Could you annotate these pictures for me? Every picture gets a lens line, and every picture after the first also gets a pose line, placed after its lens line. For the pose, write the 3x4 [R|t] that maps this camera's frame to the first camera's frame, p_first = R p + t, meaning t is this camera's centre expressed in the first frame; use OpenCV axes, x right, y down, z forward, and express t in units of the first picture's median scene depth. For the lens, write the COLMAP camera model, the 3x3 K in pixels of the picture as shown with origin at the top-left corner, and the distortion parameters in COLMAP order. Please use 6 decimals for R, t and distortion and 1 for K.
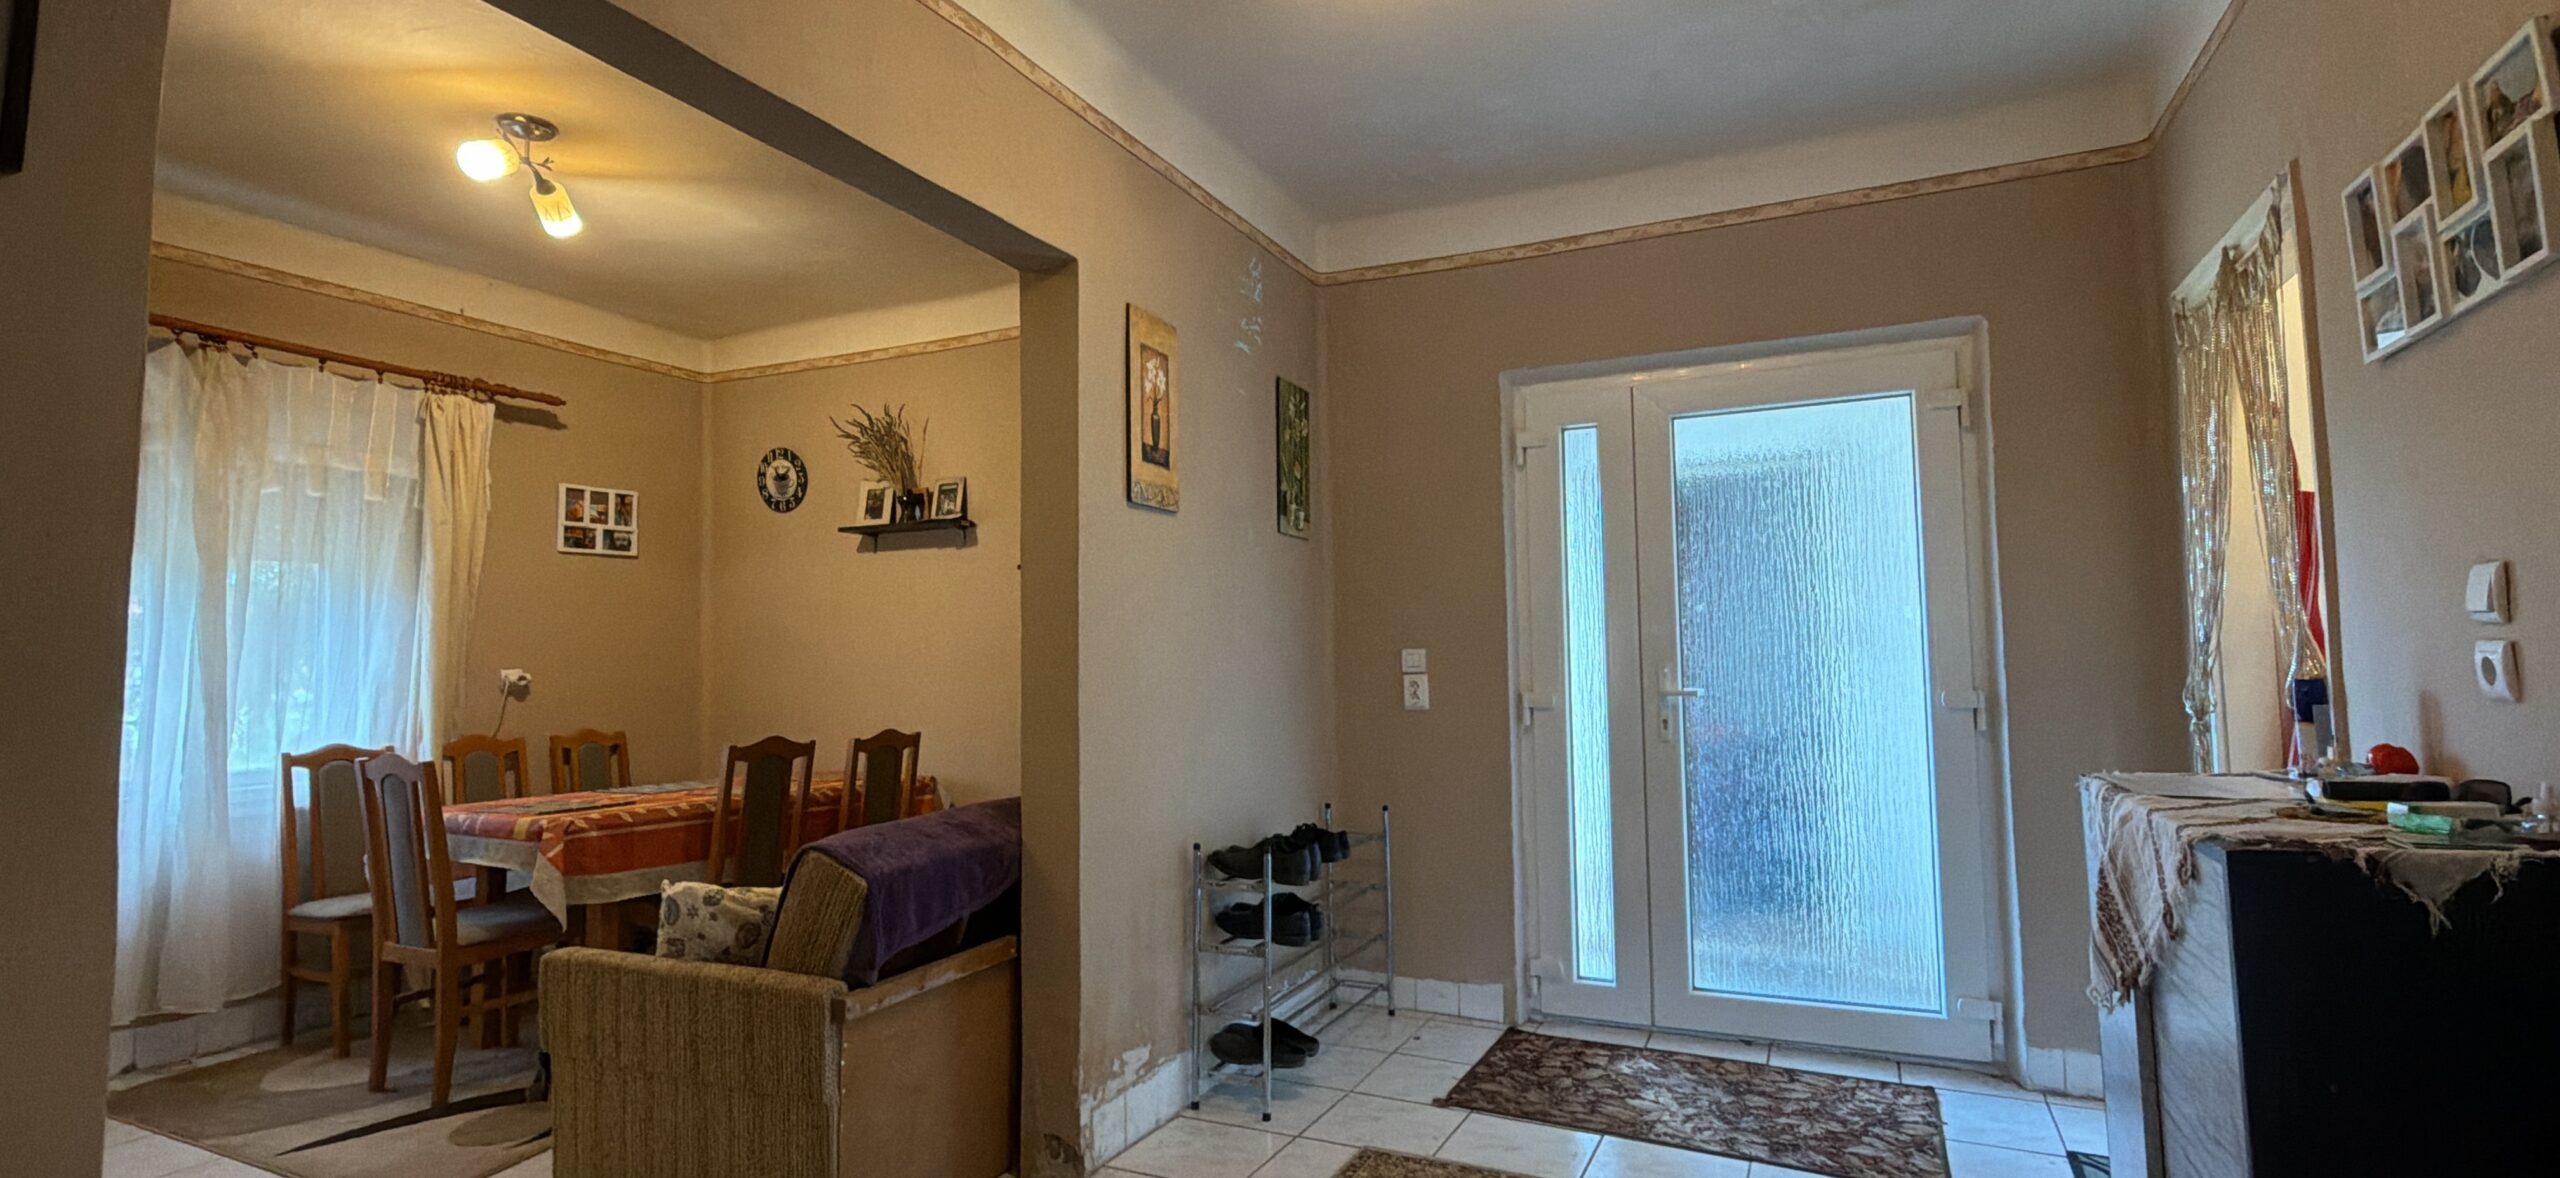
lens RADIAL K [[1163.1, 0, 1287.6], [0, 1163.1, 590.4], [0, 0, 1]] dist [-0.000708, 0.000086]
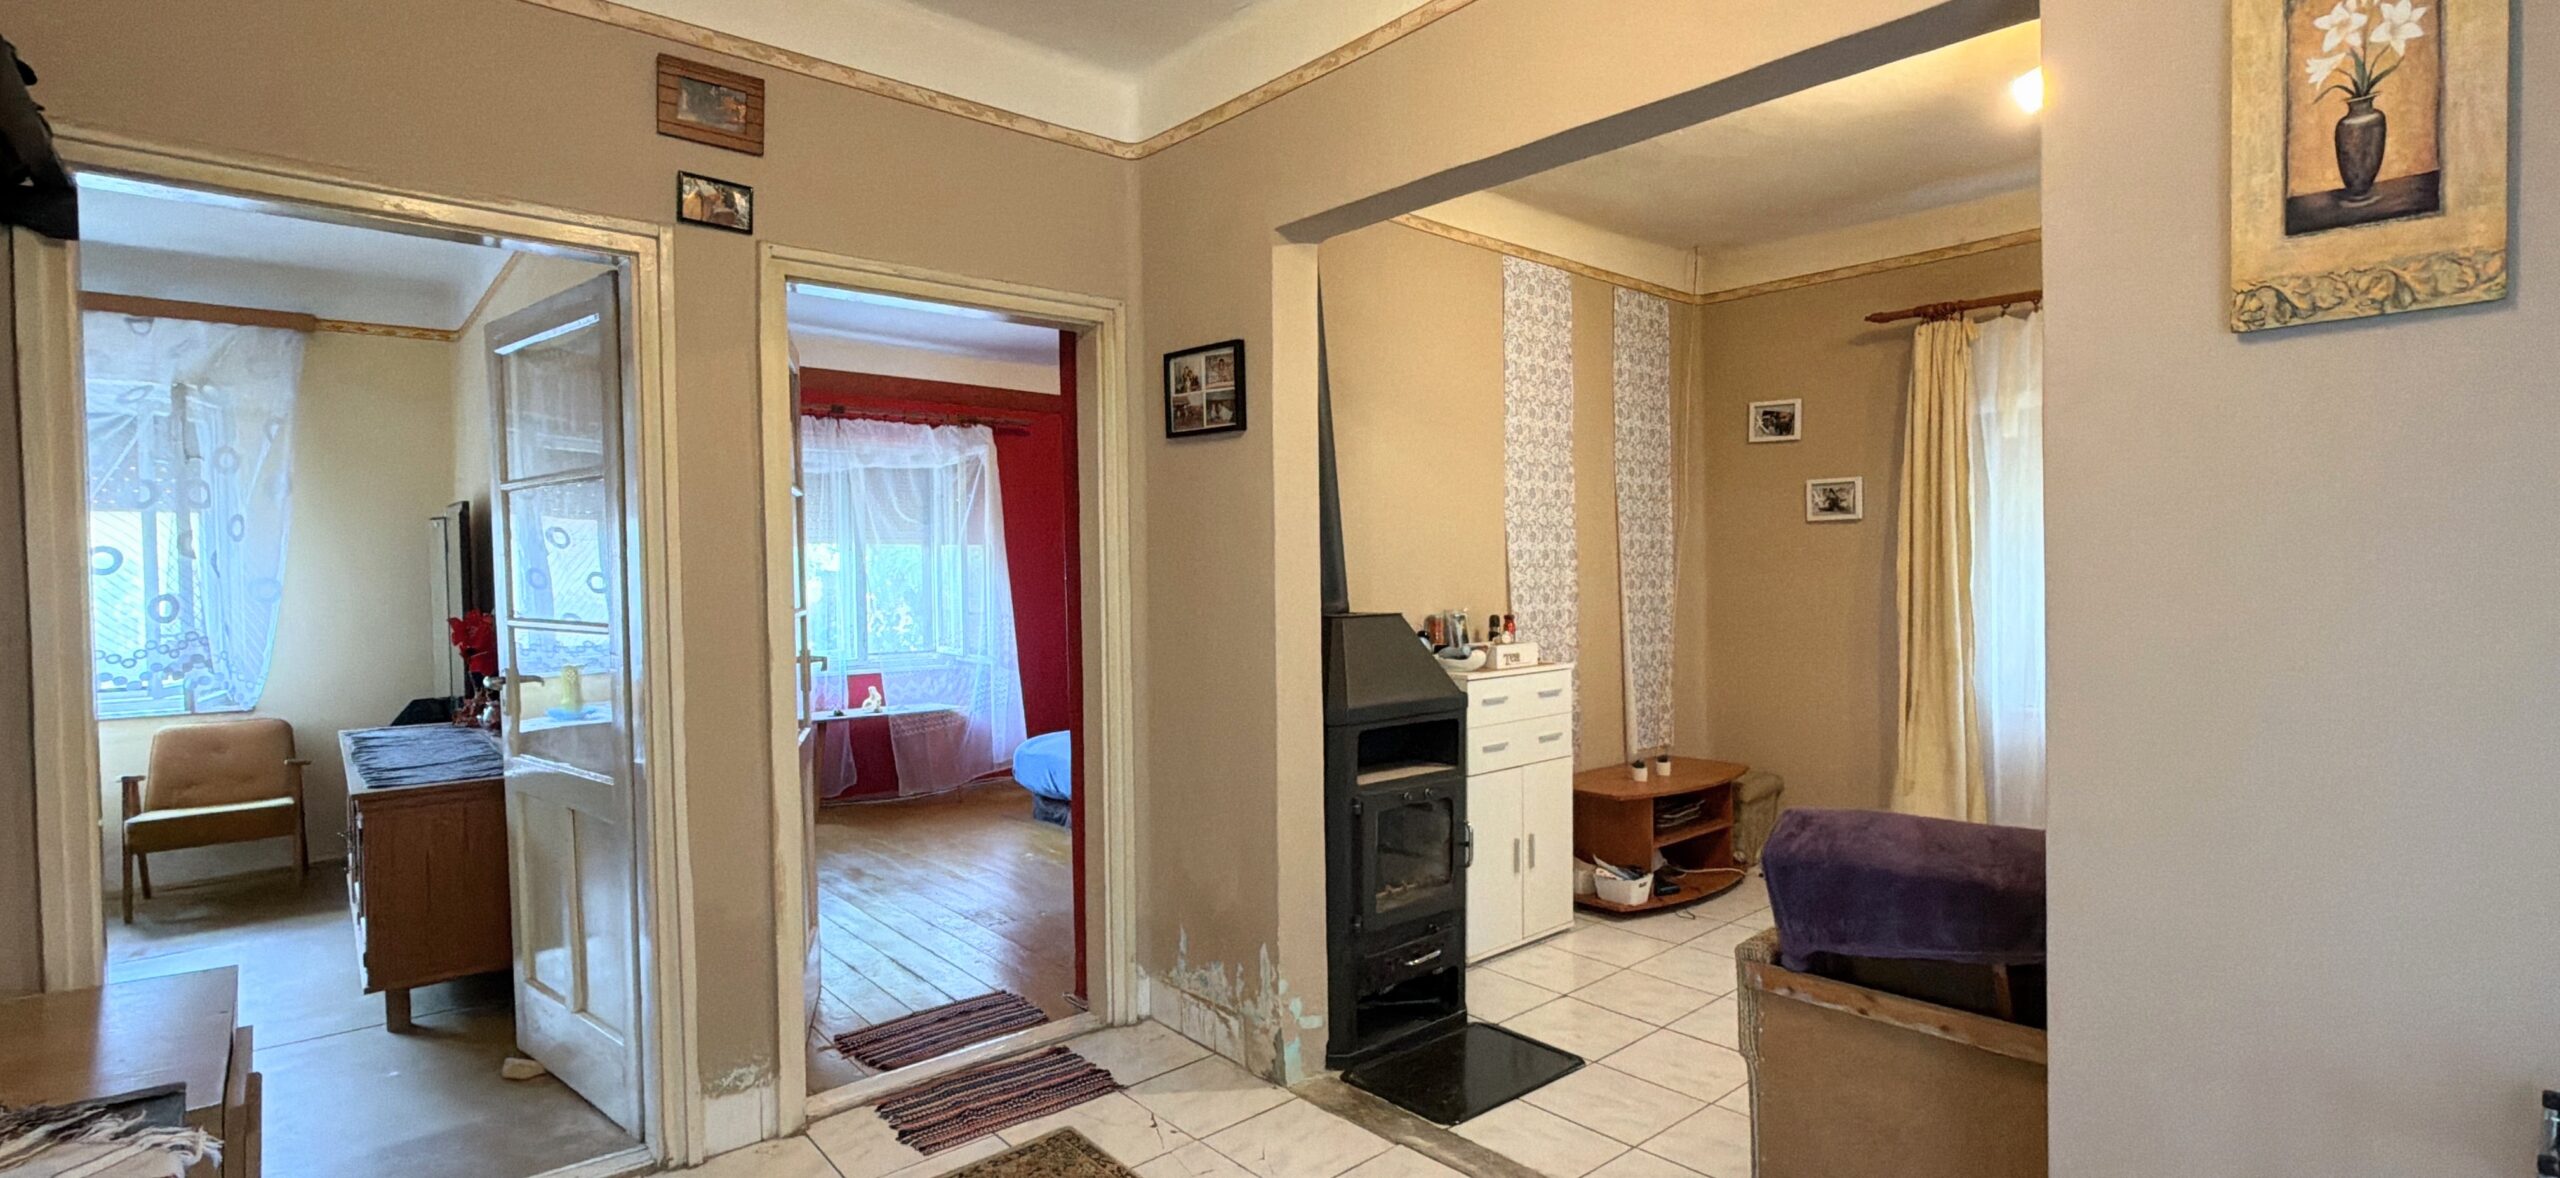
lens RADIAL K [[1163.1, 0, 1281.7], [0, 1163.1, 592.2], [0, 0, 1]] dist [-0.000708, 0.000086]
pose [[-0.407604, 0.036411, -0.912432, 0.416356], [0.076539, 0.997051, 0.005596, 0.002341], [0.909945, -0.067556, -0.409189, 0.667864]]
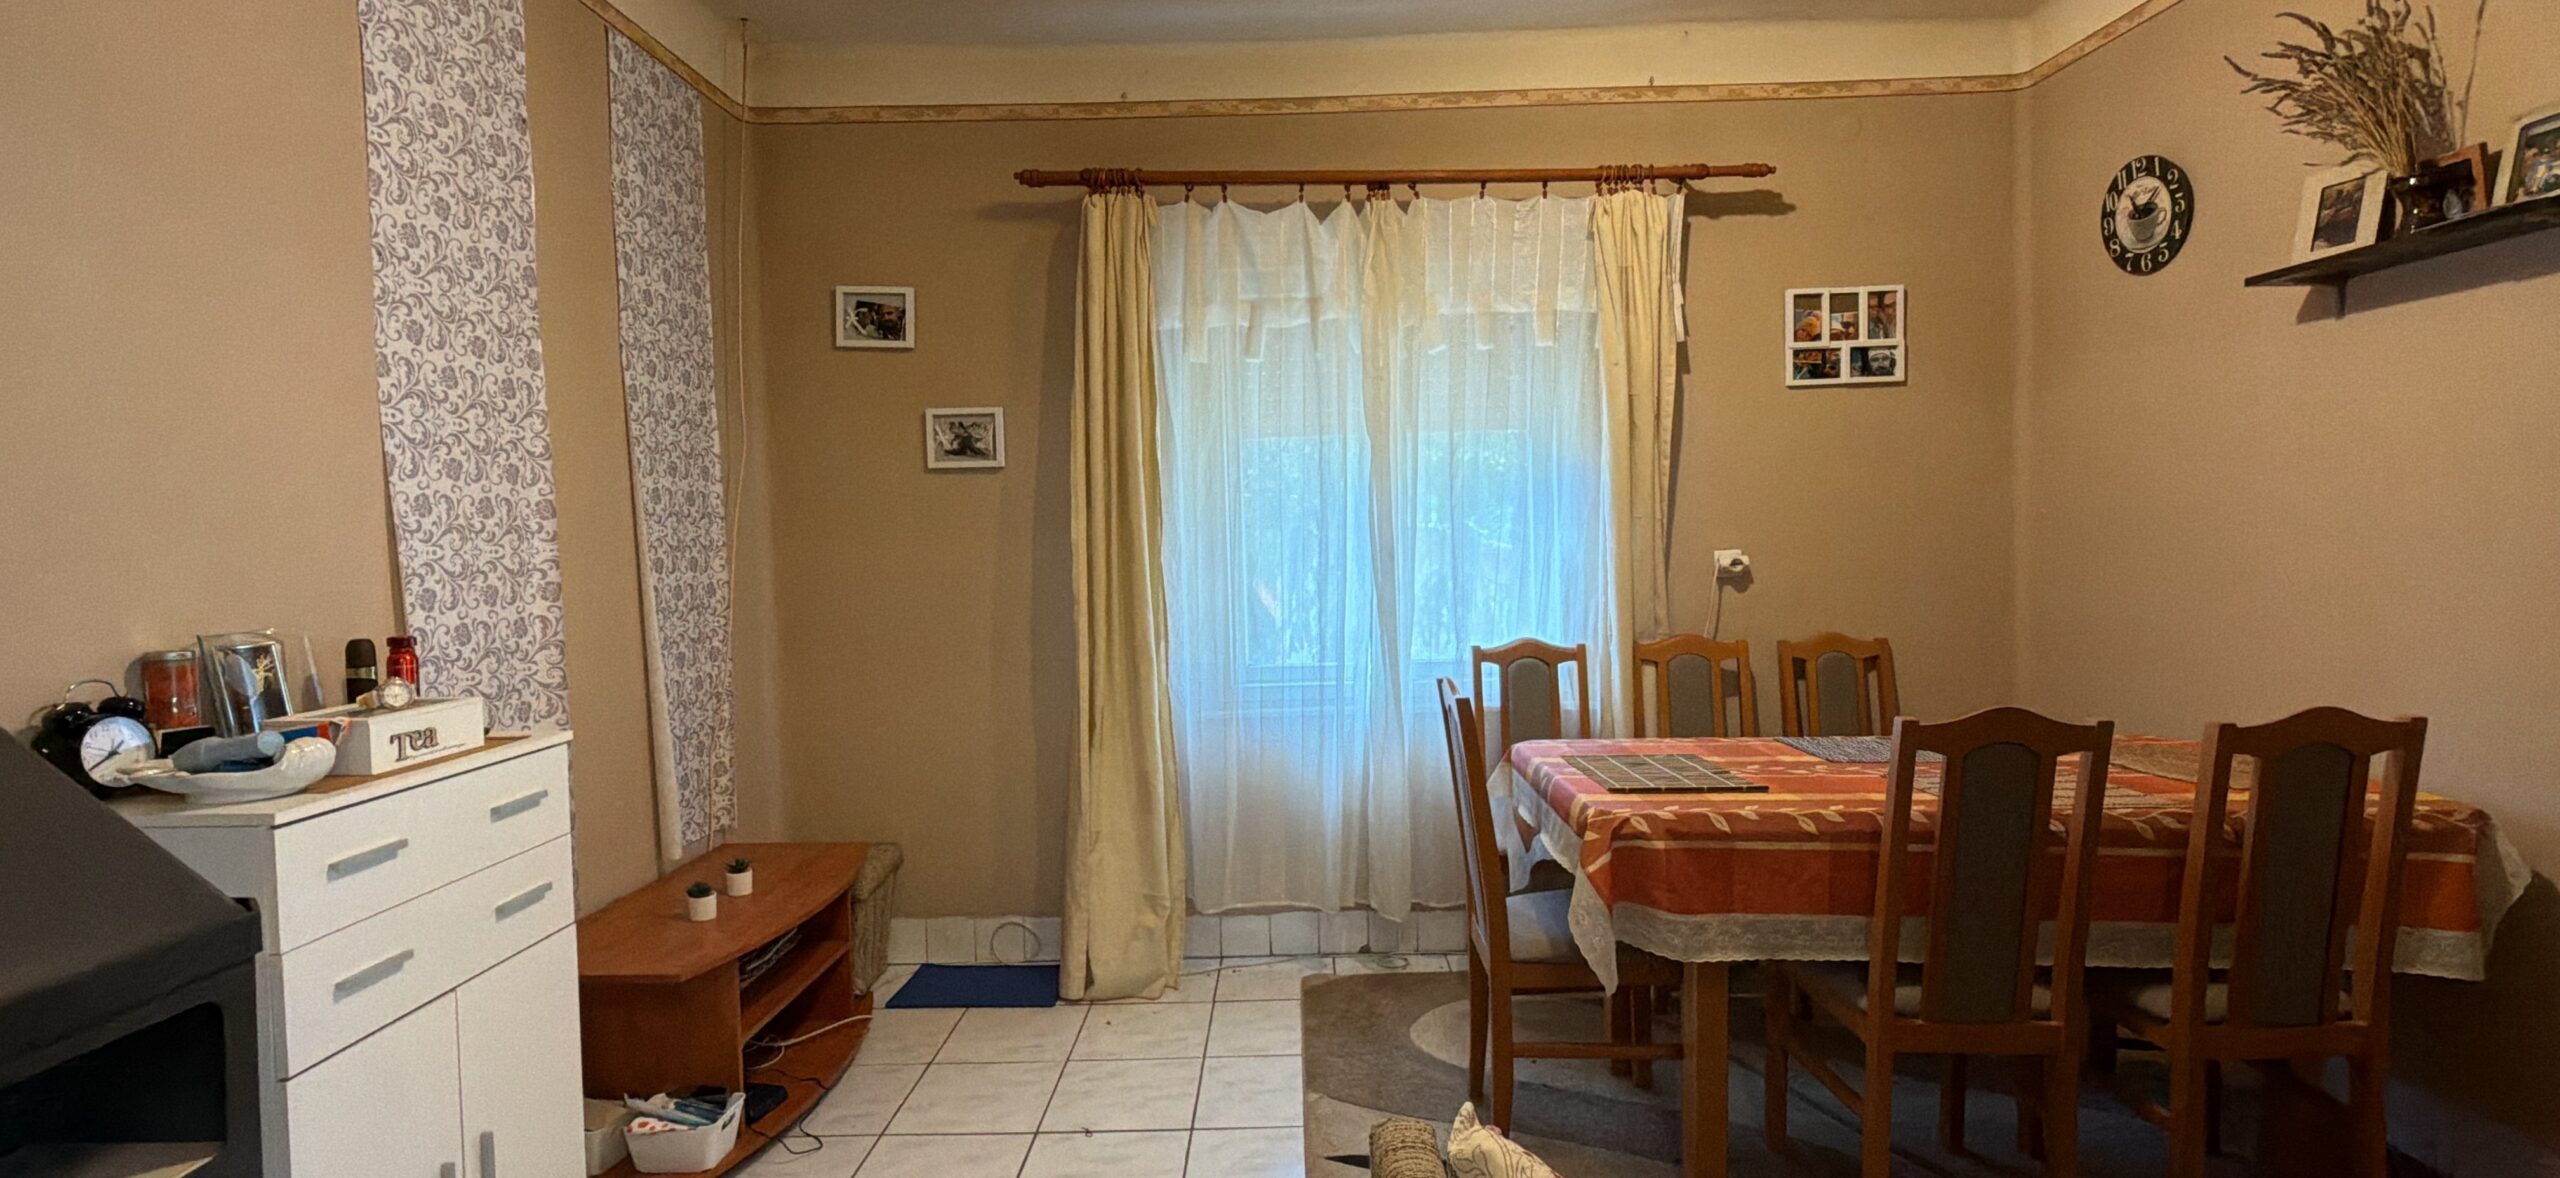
lens RADIAL K [[1163.1, 0, 1279.3], [0, 1163.1, 593.0], [0, 0, 1]] dist [-0.000708, 0.000086]
pose [[0.411686, 0.050279, -0.909938, -0.124512], [0.070193, 0.993761, 0.086669, 0.012351], [0.908618, -0.099551, 0.405589, 0.540248]]
